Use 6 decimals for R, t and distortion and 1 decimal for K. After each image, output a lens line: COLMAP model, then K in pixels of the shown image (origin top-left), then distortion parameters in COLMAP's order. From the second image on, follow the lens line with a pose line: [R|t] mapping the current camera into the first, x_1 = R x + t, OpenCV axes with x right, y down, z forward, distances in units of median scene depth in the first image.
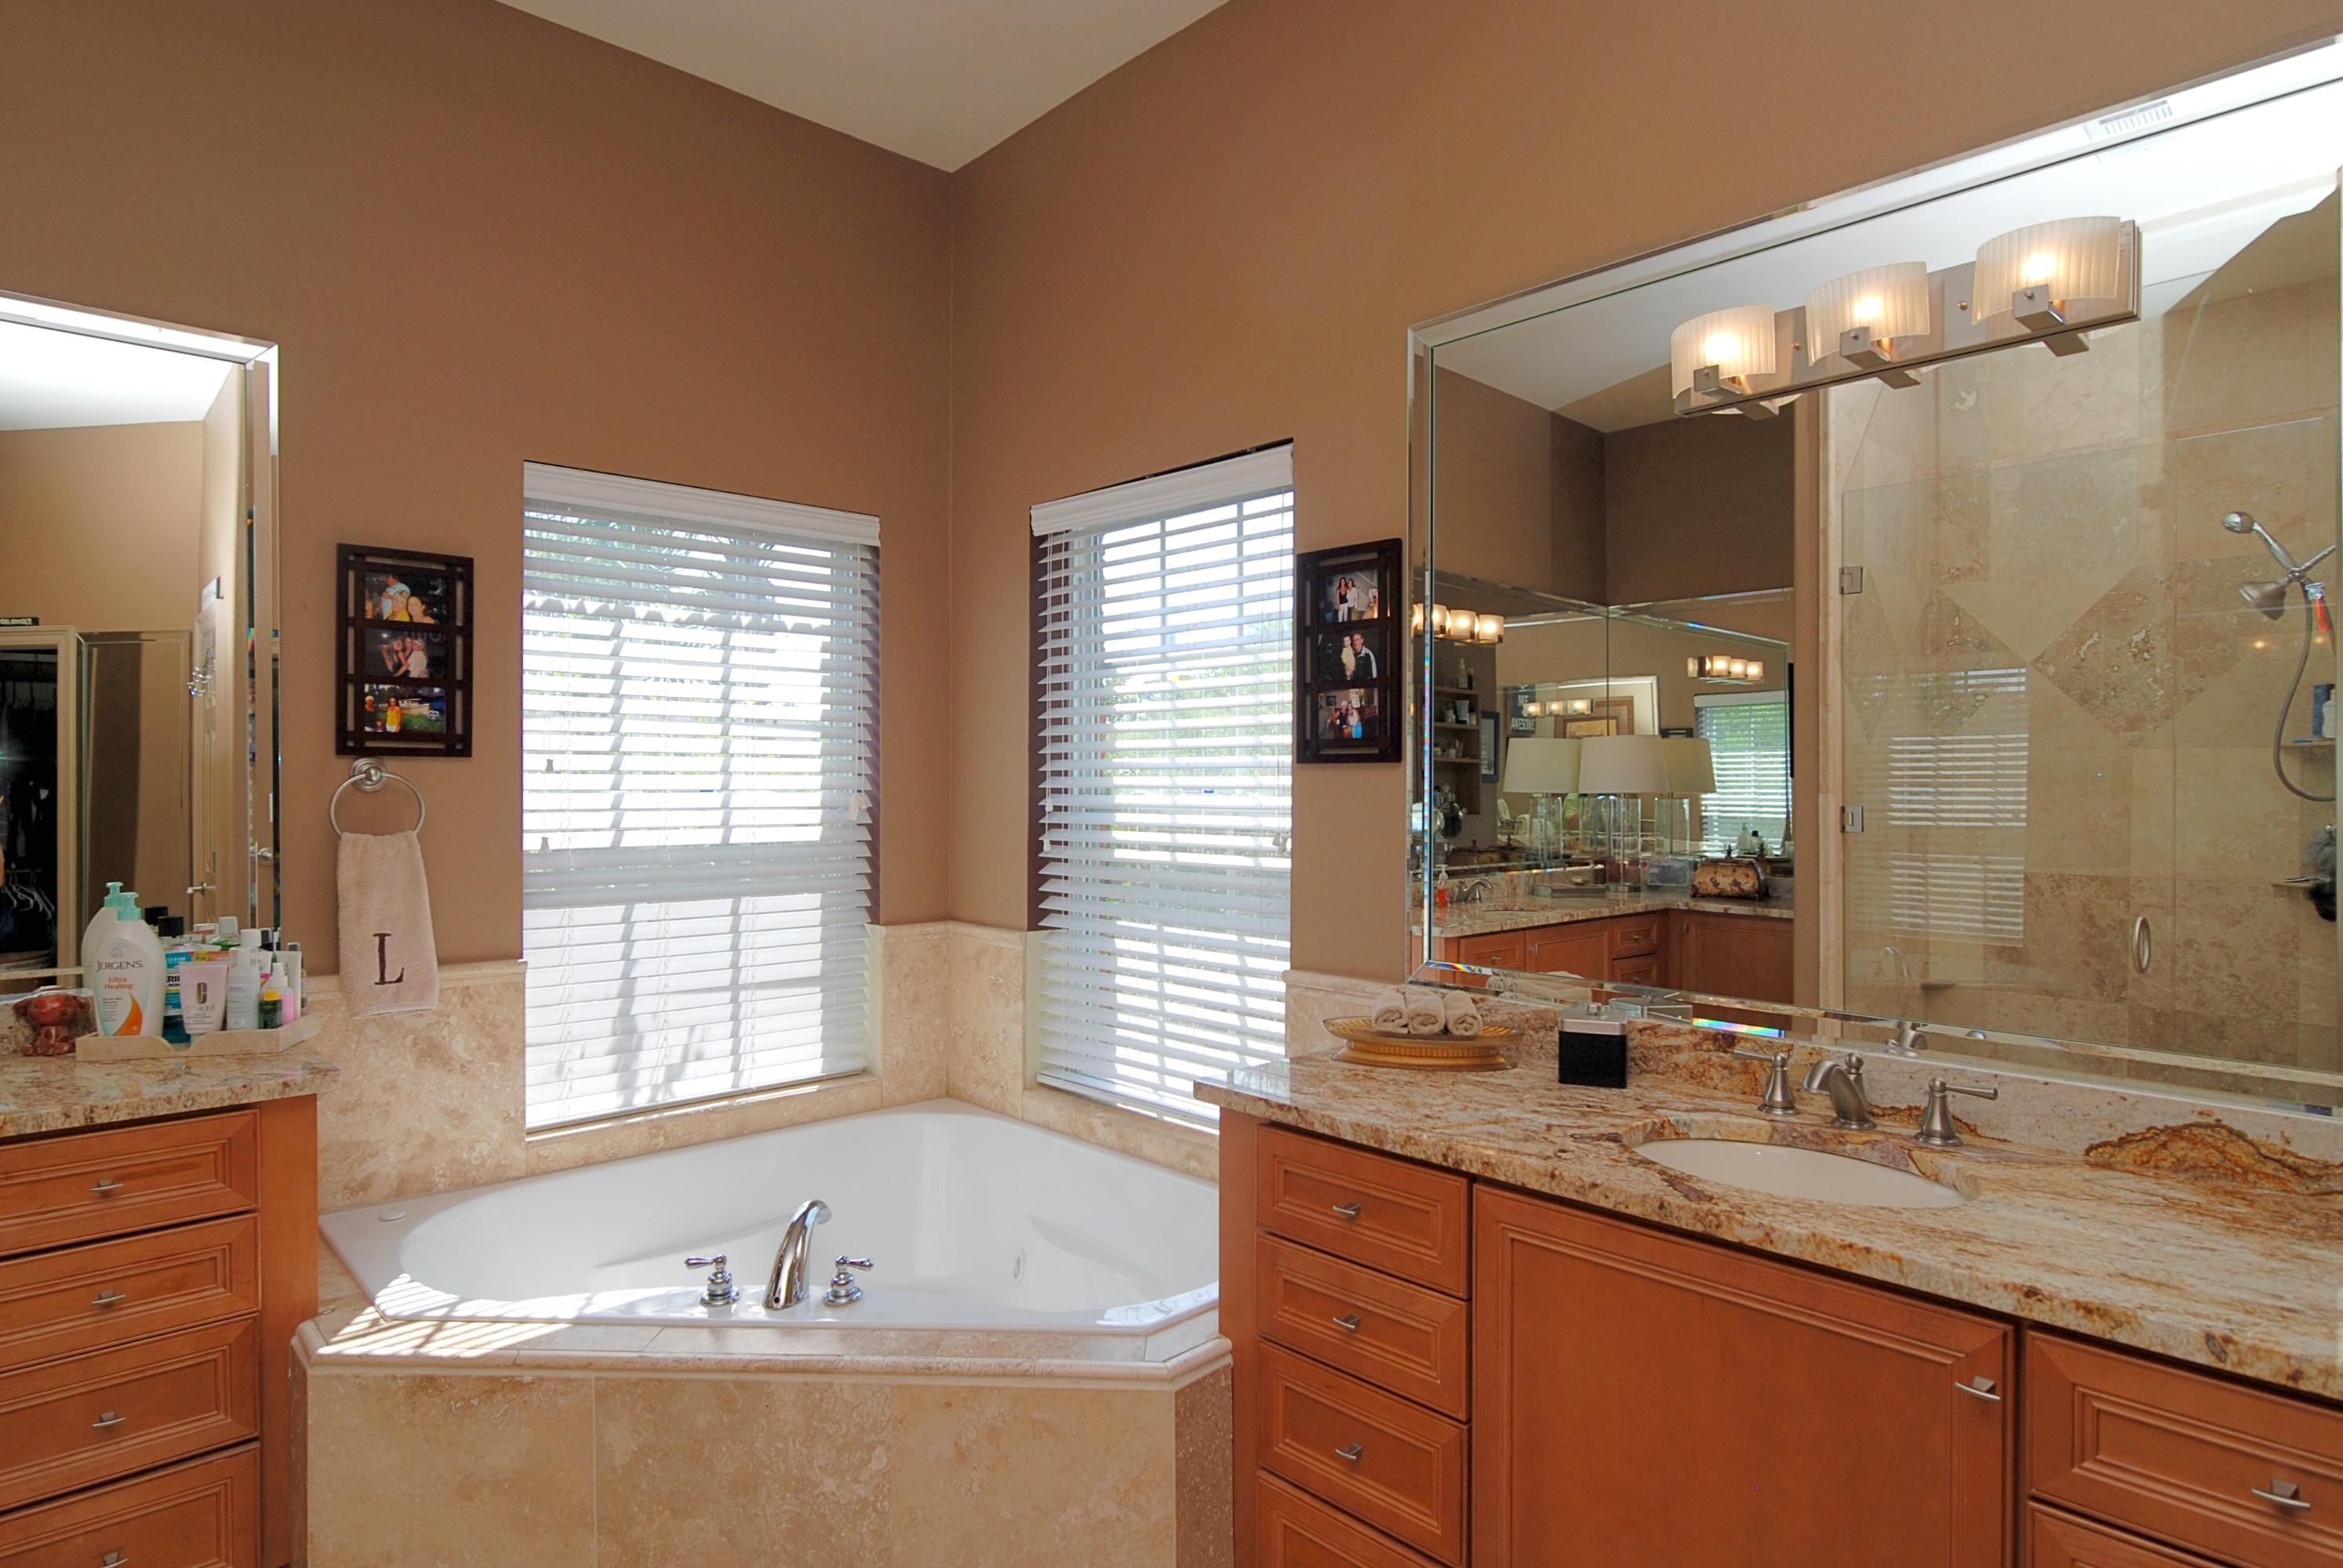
lens RADIAL K [[1334.4, 0, 1172.1], [0, 1334.4, 746.2], [0, 0, 1]] dist [-0.005556, 0.001205]
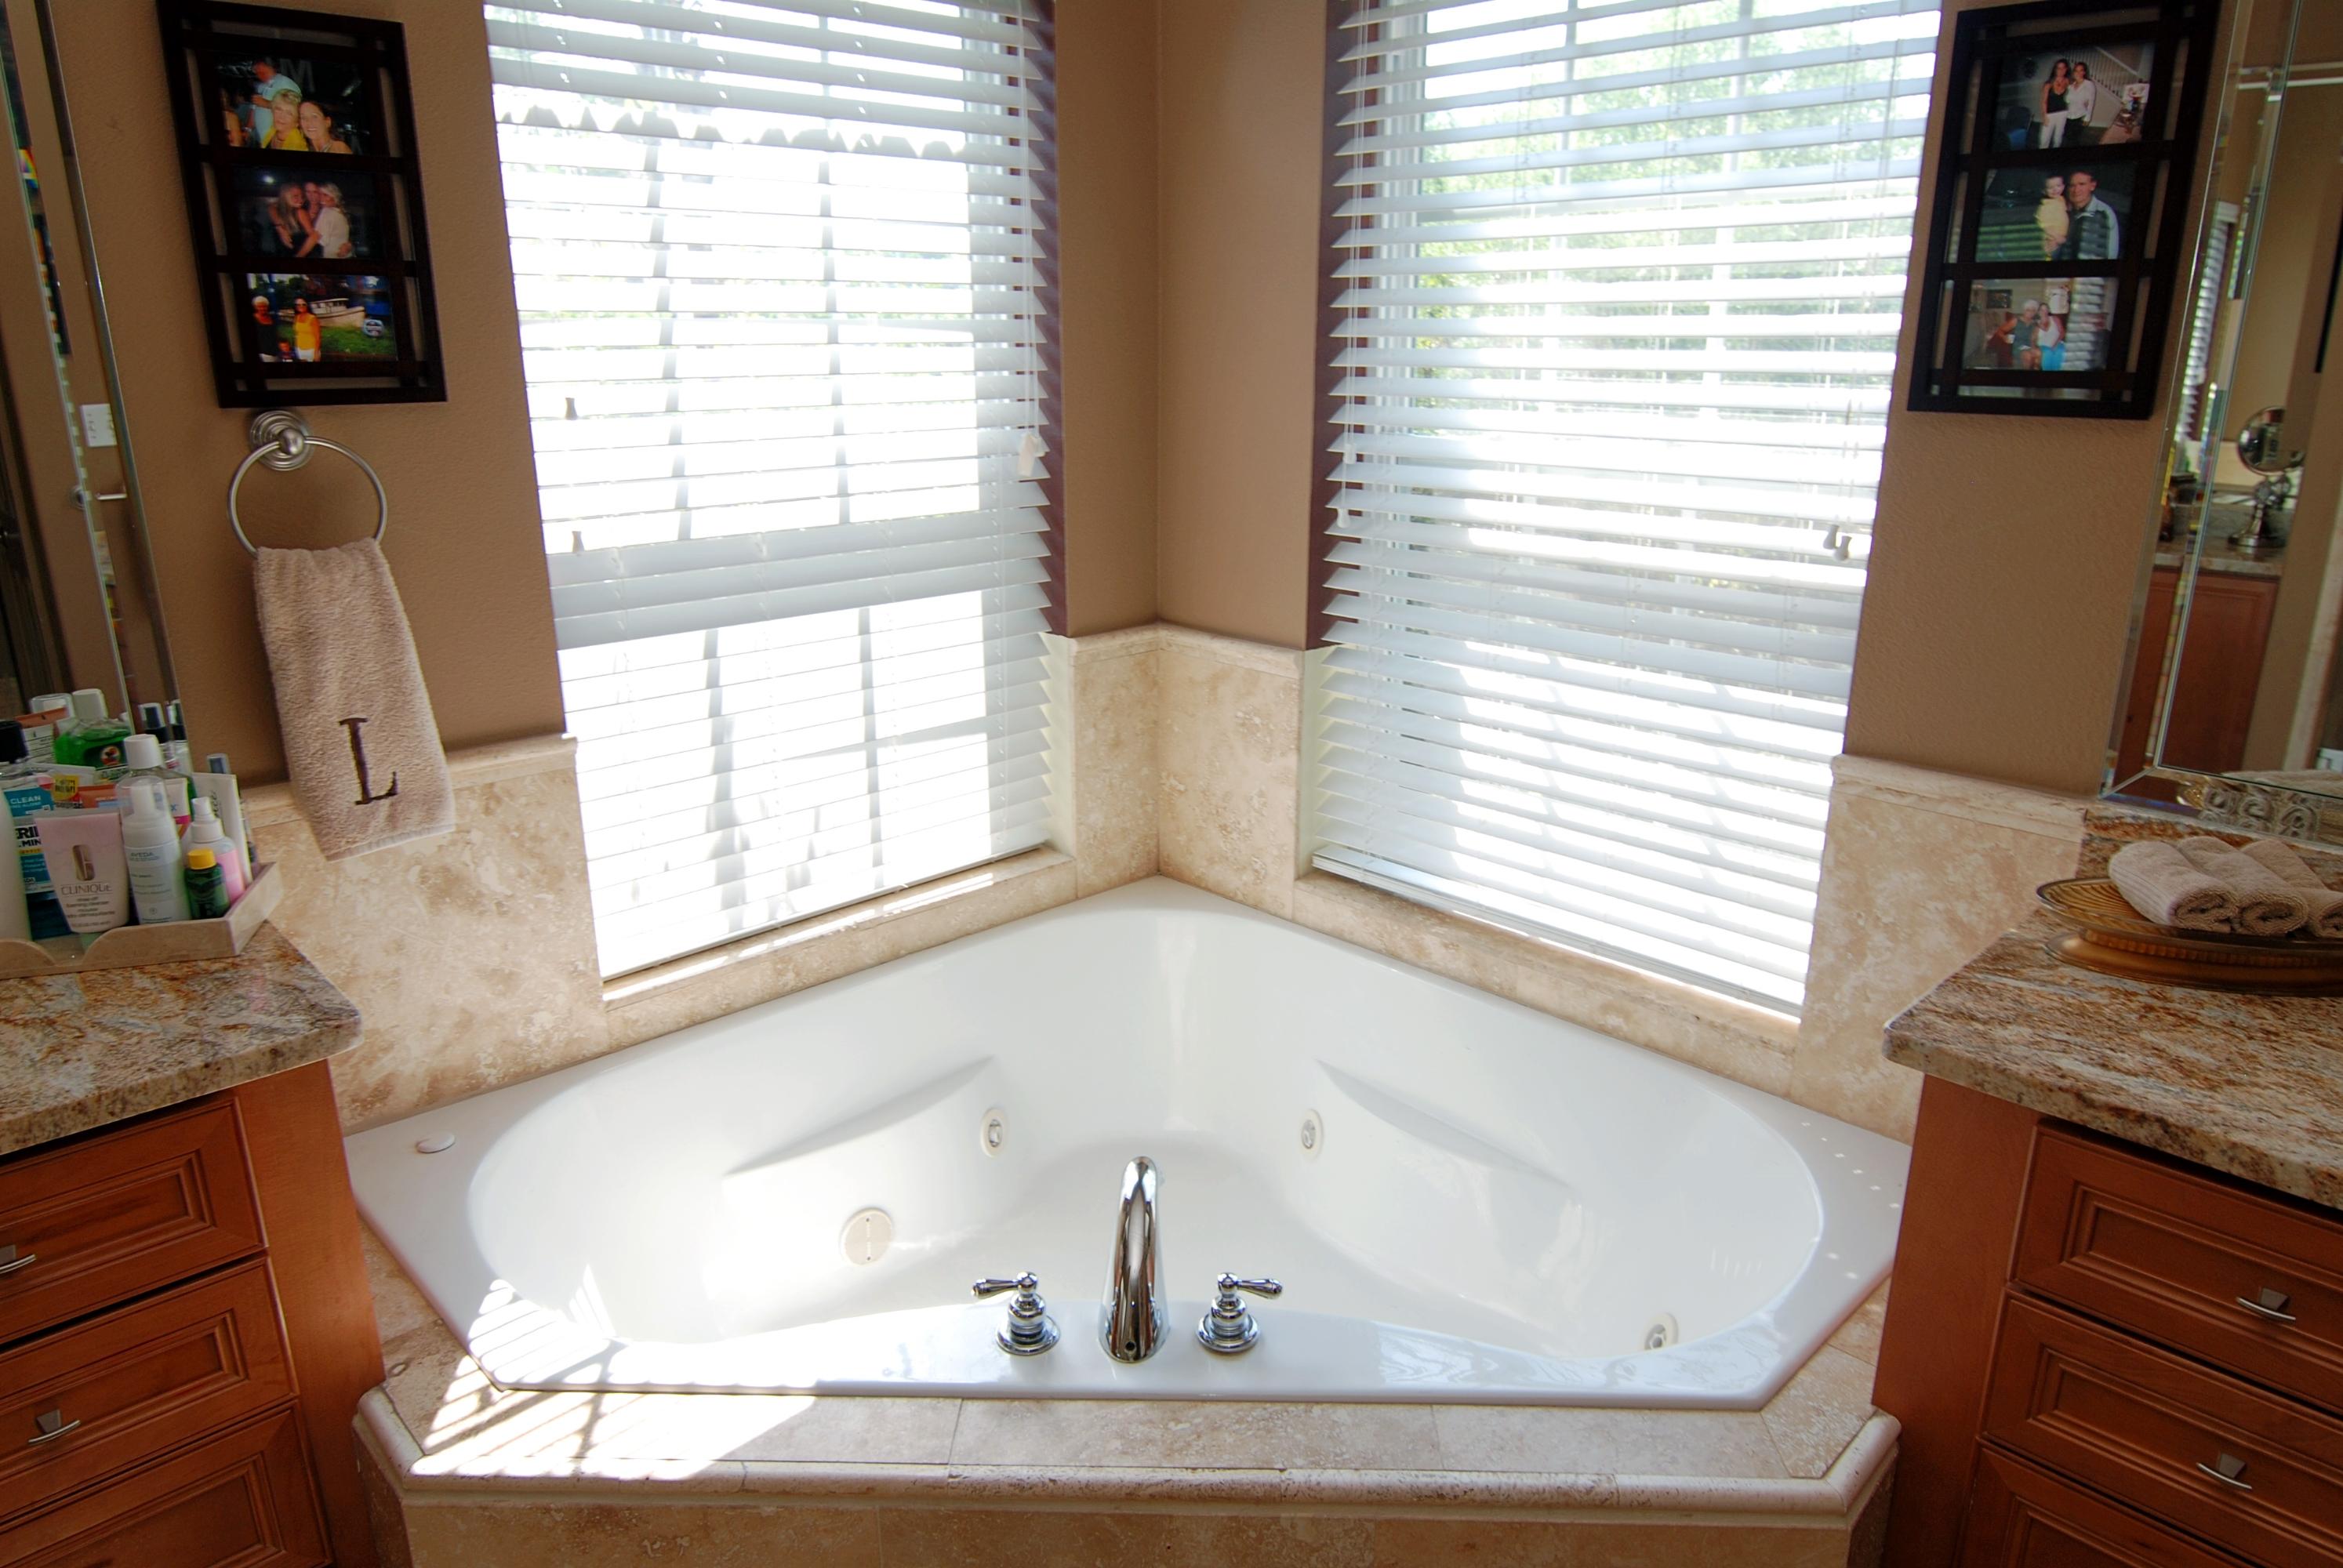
lens RADIAL K [[1607.0, 0, 1171.5], [0, 1607.0, 784.0], [0, 0, 1]] dist [0.001838, -0.029781]
pose [[0.999980, -0.004904, 0.004037, -0.221444], [0.003479, 0.954639, 0.297745, -0.039610], [-0.005314, -0.297725, 0.954637, 0.295691]]
